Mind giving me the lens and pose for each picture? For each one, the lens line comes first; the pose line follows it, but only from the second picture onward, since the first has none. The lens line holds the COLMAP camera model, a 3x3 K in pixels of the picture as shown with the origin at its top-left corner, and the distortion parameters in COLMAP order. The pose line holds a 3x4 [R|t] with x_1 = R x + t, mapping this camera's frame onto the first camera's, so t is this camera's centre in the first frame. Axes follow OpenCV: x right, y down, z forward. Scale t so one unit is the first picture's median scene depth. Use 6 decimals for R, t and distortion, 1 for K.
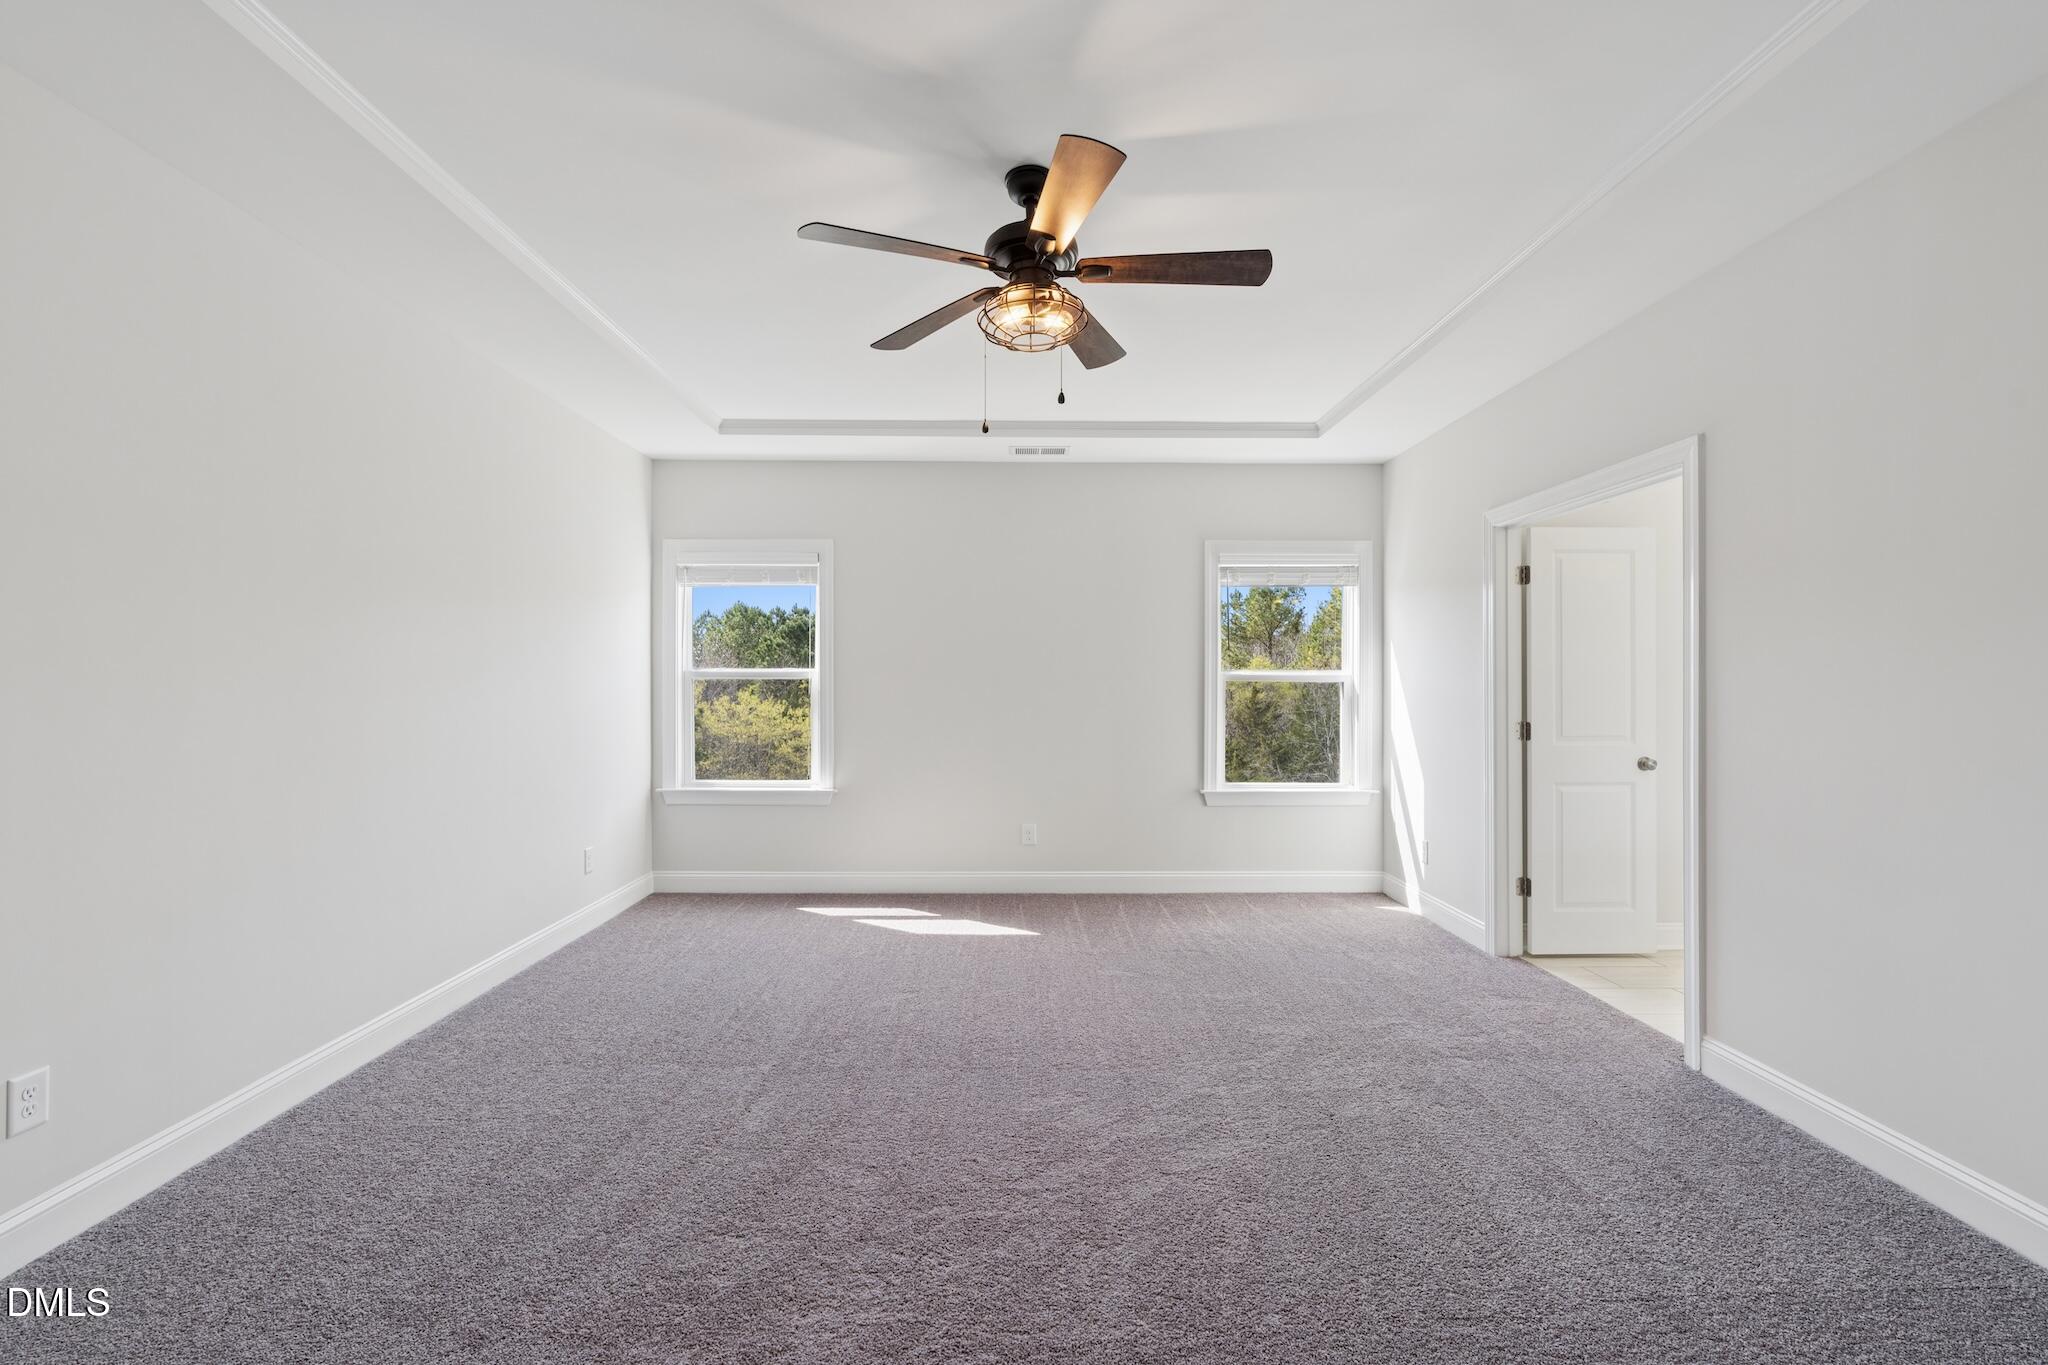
lens RADIAL K [[915.7, 0, 1019.8], [0, 915.7, 679.6], [0, 0, 1]] dist [-0.001459, 0.000610]
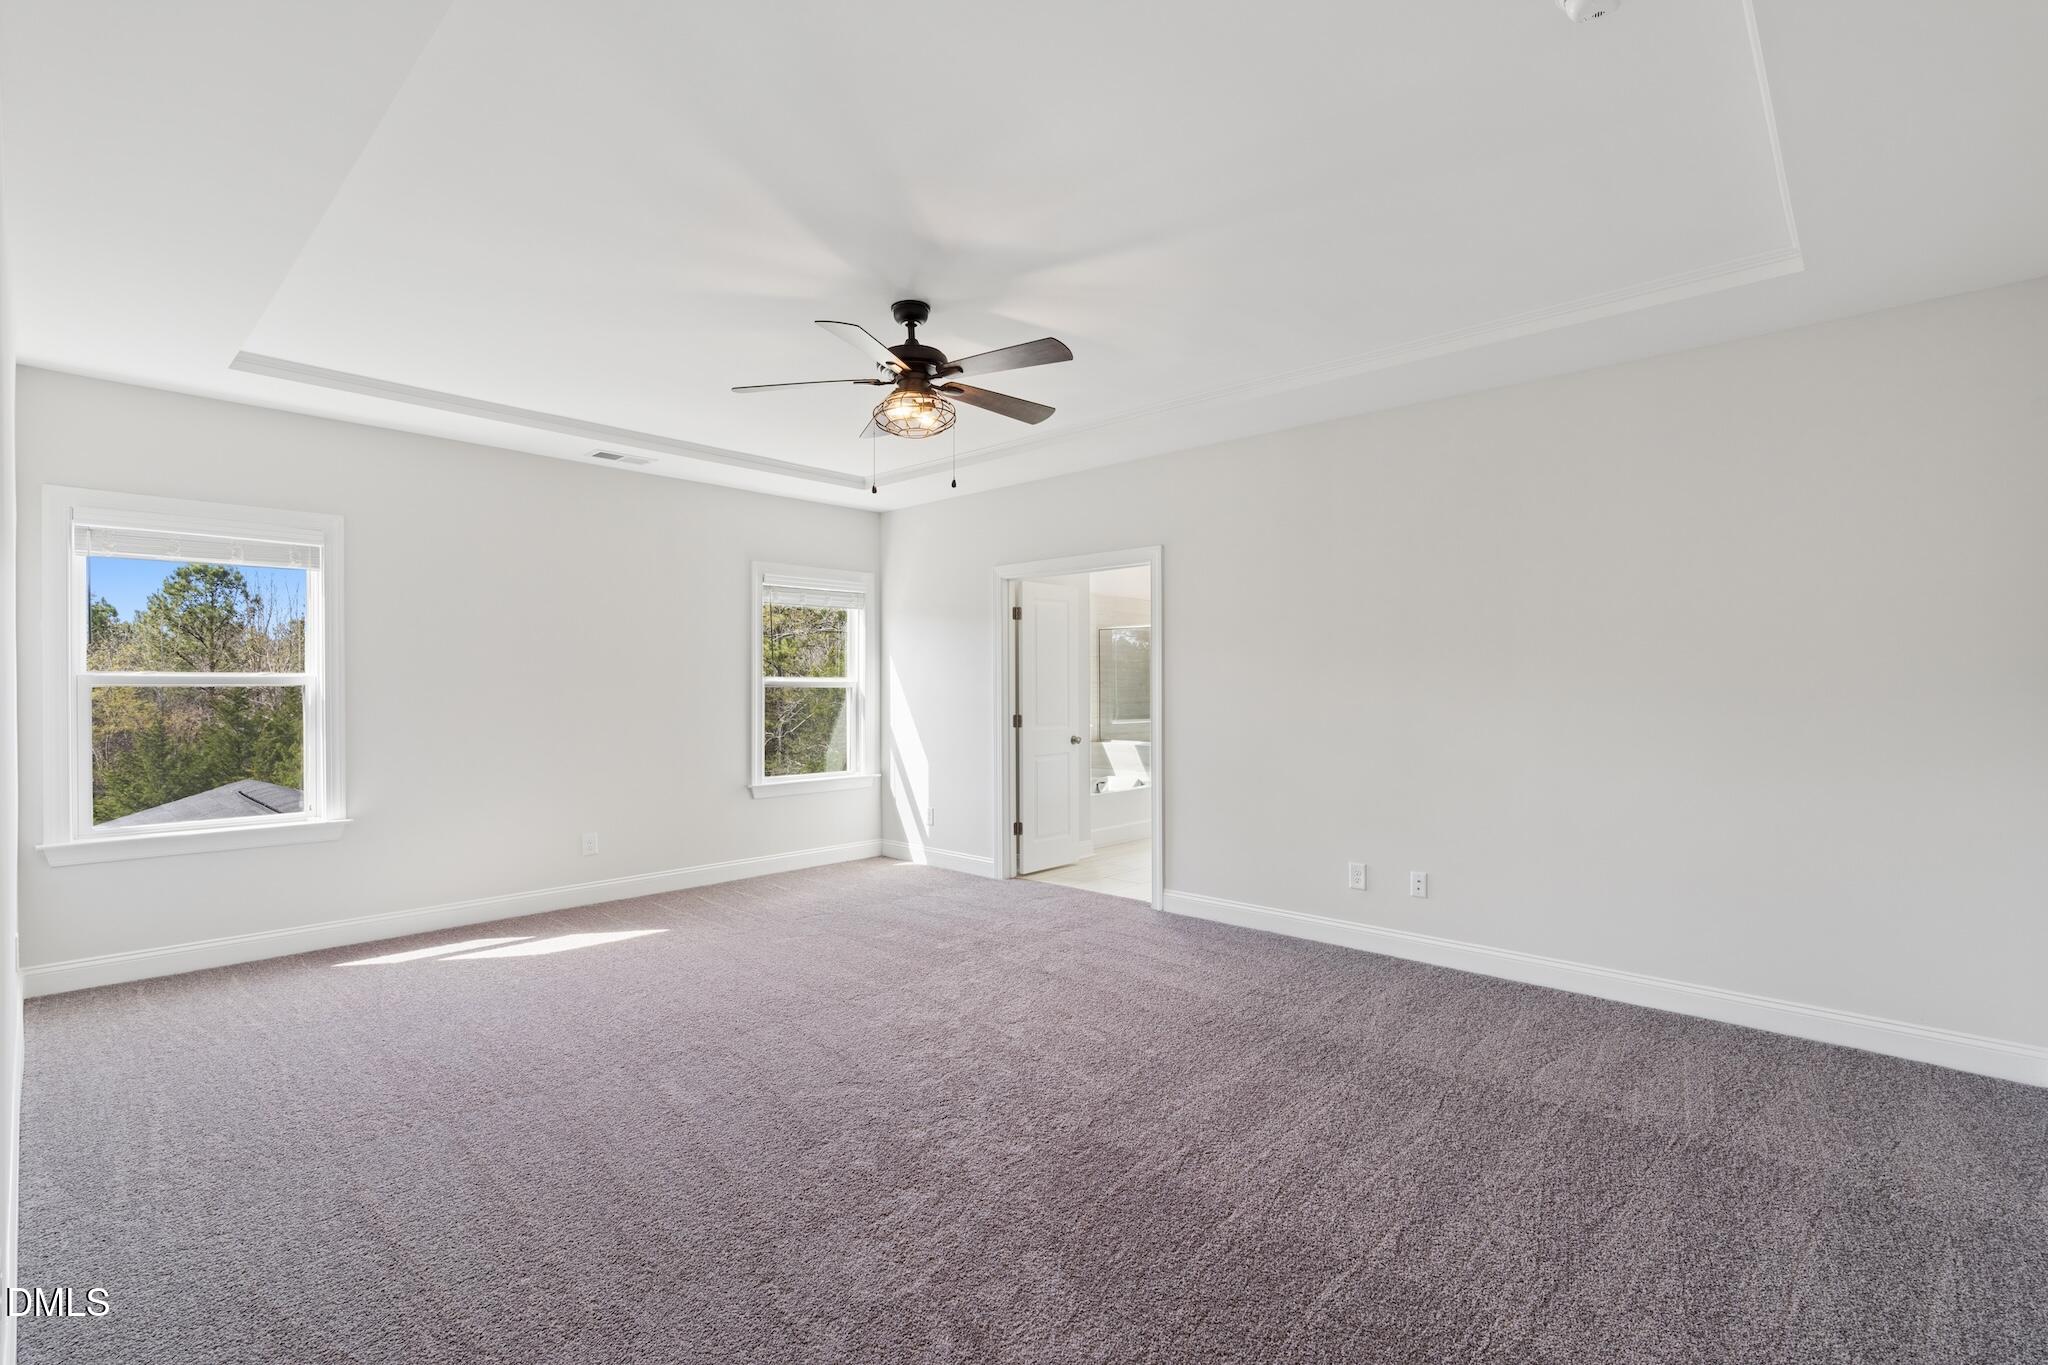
lens RADIAL K [[924.3, 0, 1024.0], [0, 924.3, 682.5], [0, 0, 1]] dist [0.001692, 0.000356]
pose [[0.695245, 0.000525, 0.718772, -0.417344], [0.000538, 0.999999, -0.001250, -0.002449], [-0.718772, 0.001256, 0.695244, -0.021692]]
